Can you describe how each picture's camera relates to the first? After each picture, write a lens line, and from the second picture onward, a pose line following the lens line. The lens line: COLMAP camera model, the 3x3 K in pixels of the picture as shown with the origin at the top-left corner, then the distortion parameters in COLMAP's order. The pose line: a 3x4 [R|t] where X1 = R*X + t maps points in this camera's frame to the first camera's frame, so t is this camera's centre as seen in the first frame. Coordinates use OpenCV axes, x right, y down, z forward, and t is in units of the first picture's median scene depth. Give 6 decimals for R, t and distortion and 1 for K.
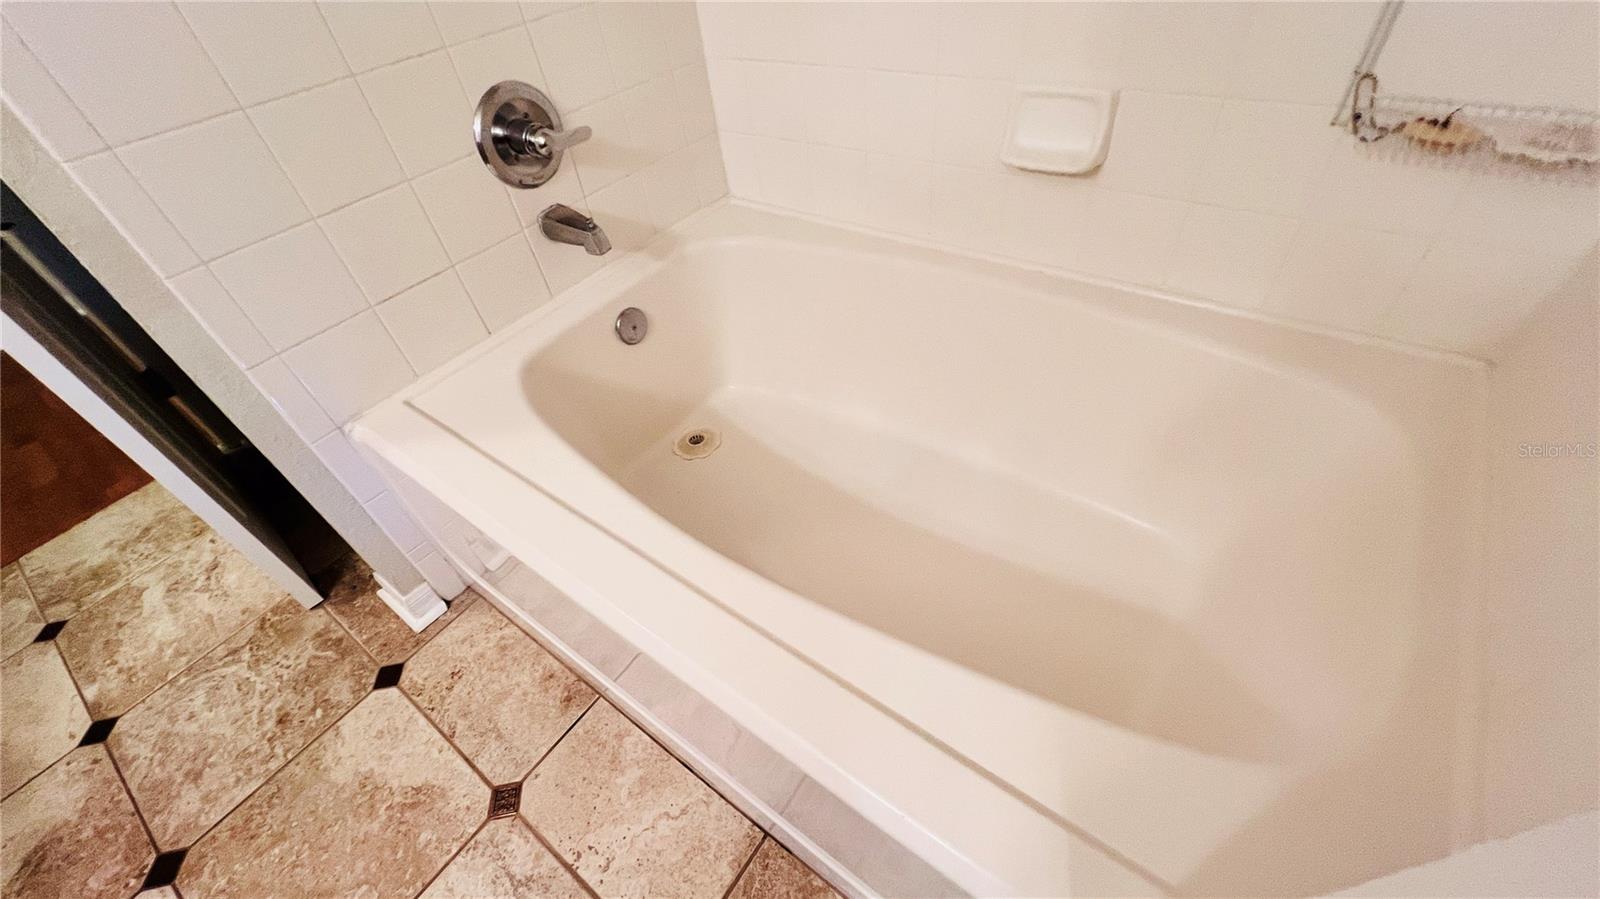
lens RADIAL K [[635.2, 0, 795.9], [0, 635.2, 449.7], [0, 0, 1]] dist [0.001743, 0.000214]
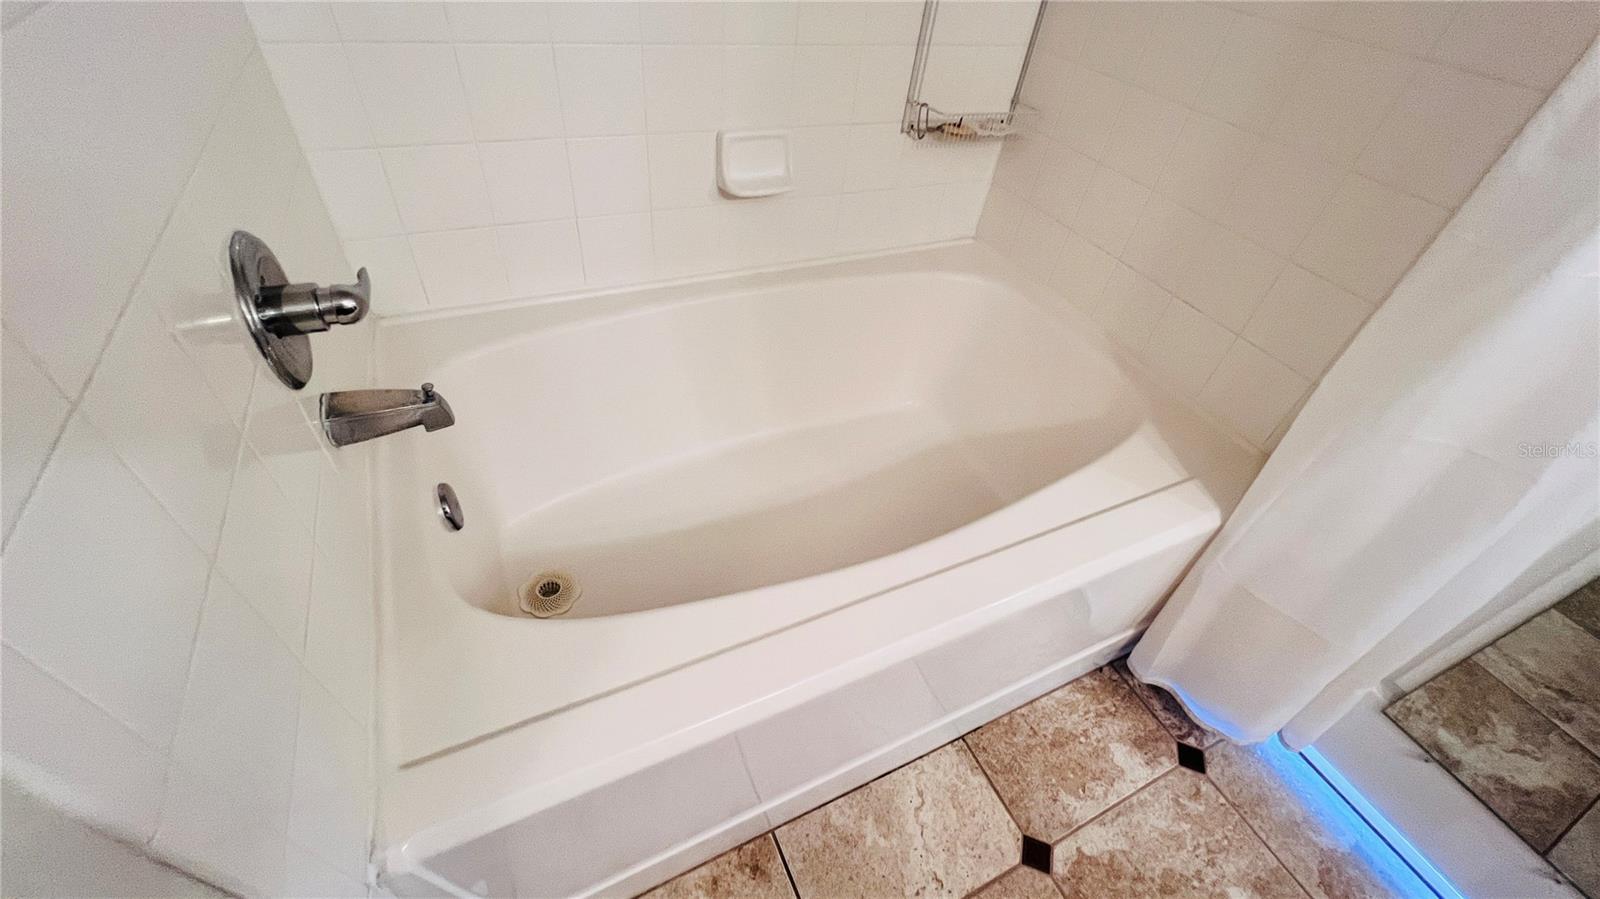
lens RADIAL K [[635.2, 0, 795.8], [0, 635.2, 451.6], [0, 0, 1]] dist [0.001743, 0.000214]
pose [[0.461236, -0.494972, 0.736386, -0.799929], [0.515091, 0.825140, 0.232002, -0.288808], [-0.722456, 0.272298, 0.635540, 0.297230]]
